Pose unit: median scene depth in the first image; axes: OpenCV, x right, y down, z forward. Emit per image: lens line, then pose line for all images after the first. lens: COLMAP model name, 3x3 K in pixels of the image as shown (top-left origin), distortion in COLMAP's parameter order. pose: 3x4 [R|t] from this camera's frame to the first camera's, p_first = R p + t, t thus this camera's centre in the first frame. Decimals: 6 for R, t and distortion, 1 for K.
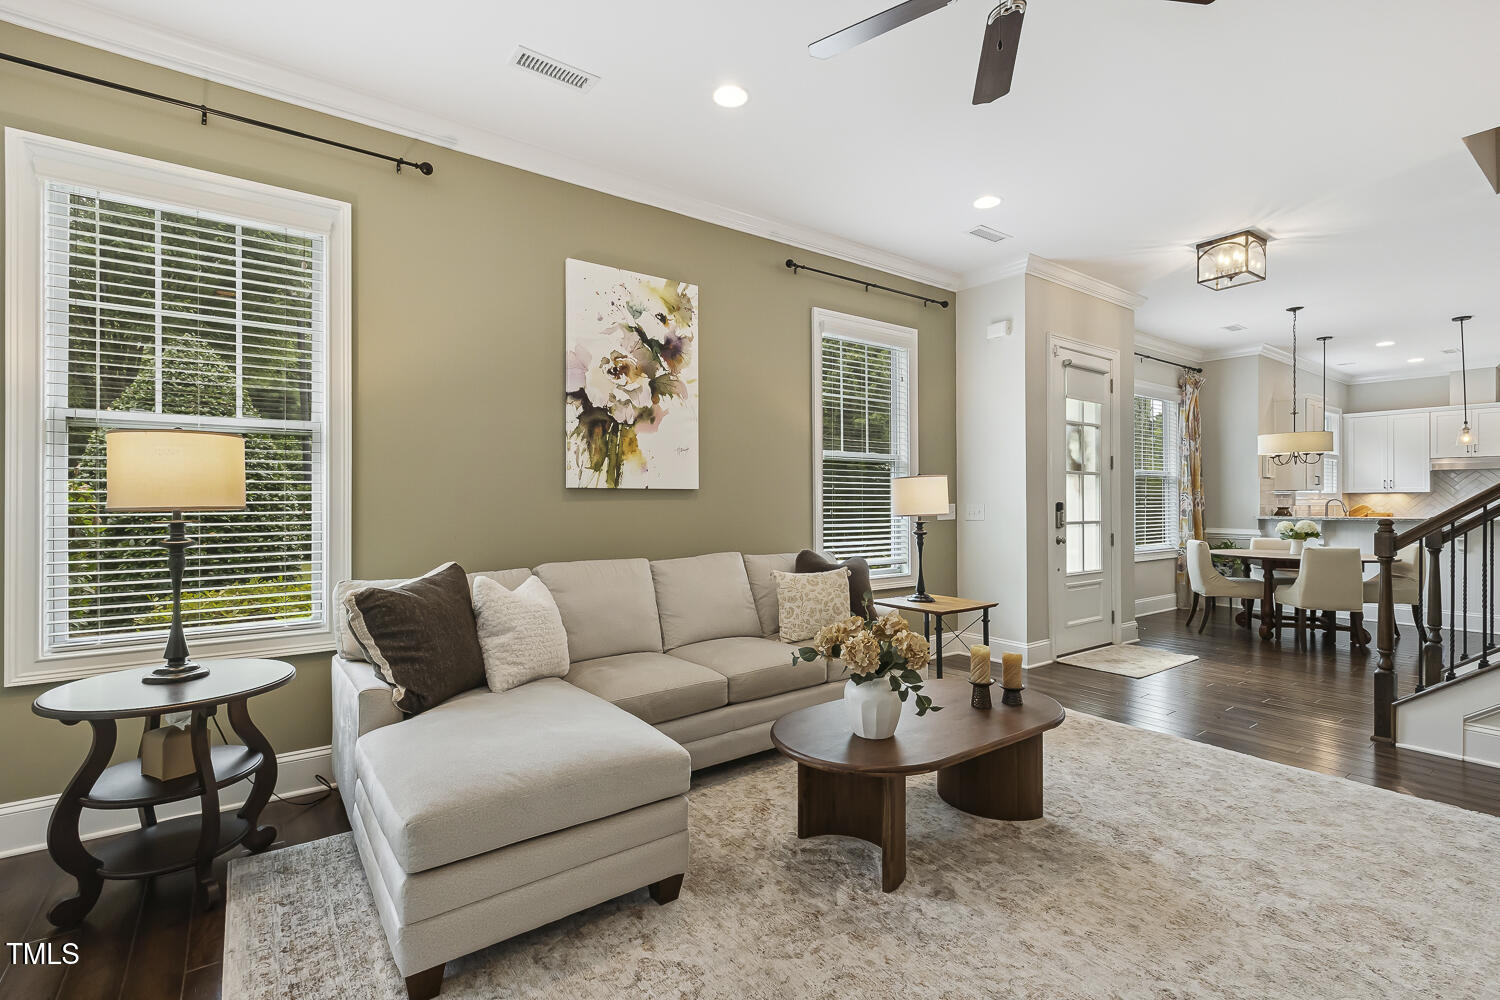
lens RADIAL K [[683.8, 0, 749.8], [0, 683.8, 500.2], [0, 0, 1]] dist [0.000285, 0.000127]
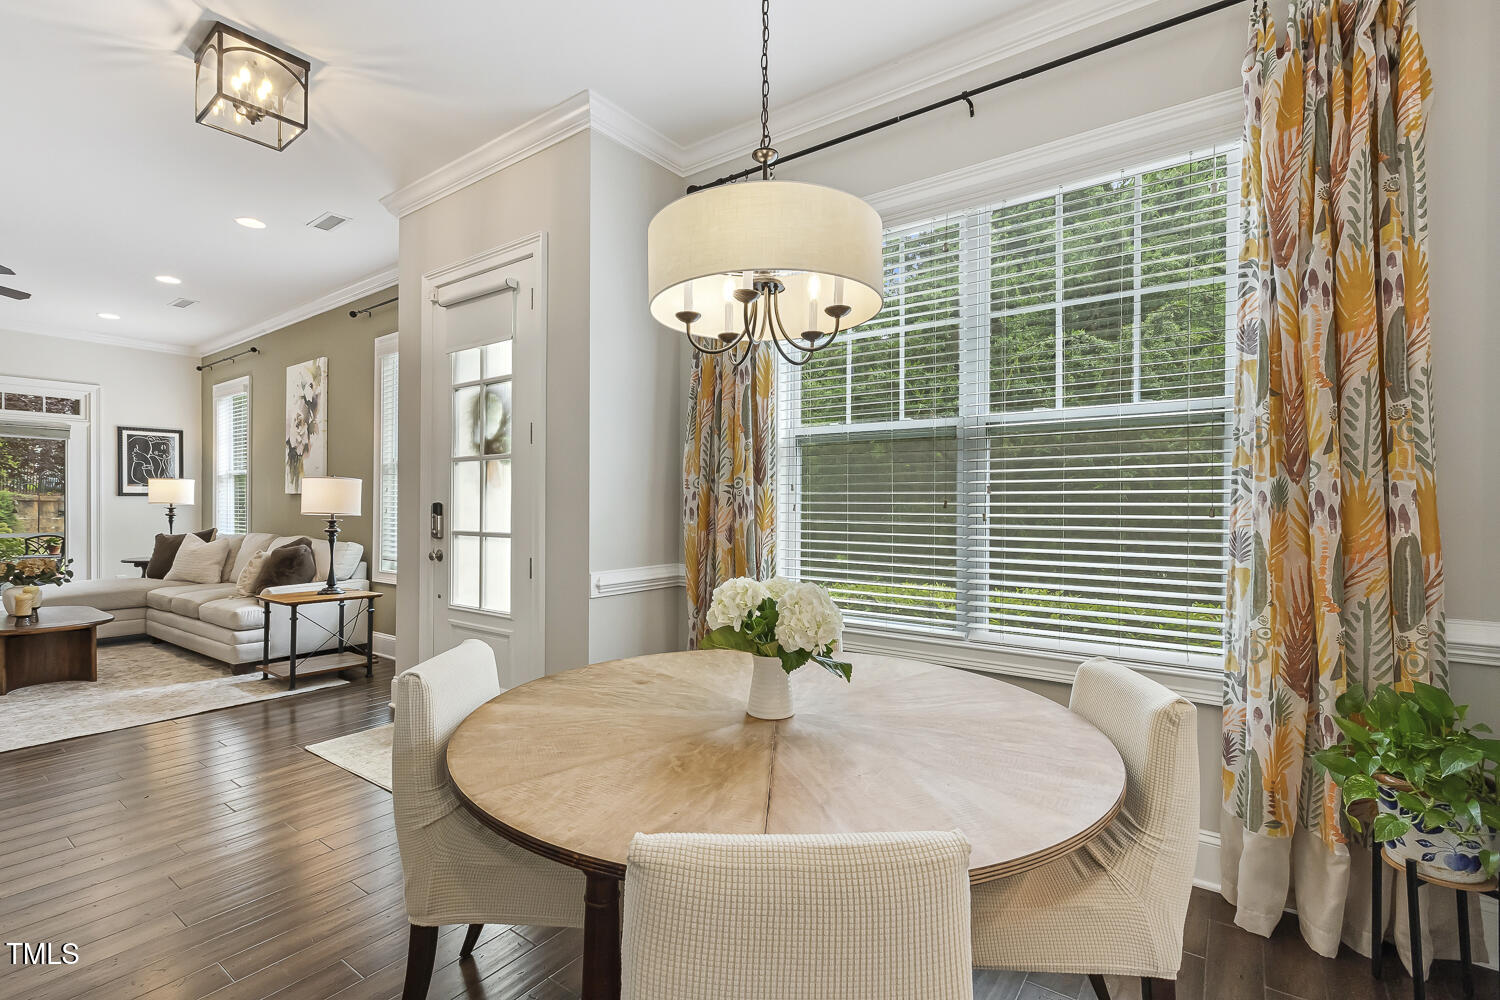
lens RADIAL K [[683.8, 0, 749.1], [0, 683.8, 501.7], [0, 0, 1]] dist [0.000285, 0.000127]
pose [[0.289889, 0.011183, -0.956995, 1.225548], [0.014350, 0.999769, 0.016029, -0.005192], [0.956953, -0.018380, 0.289662, 1.093027]]
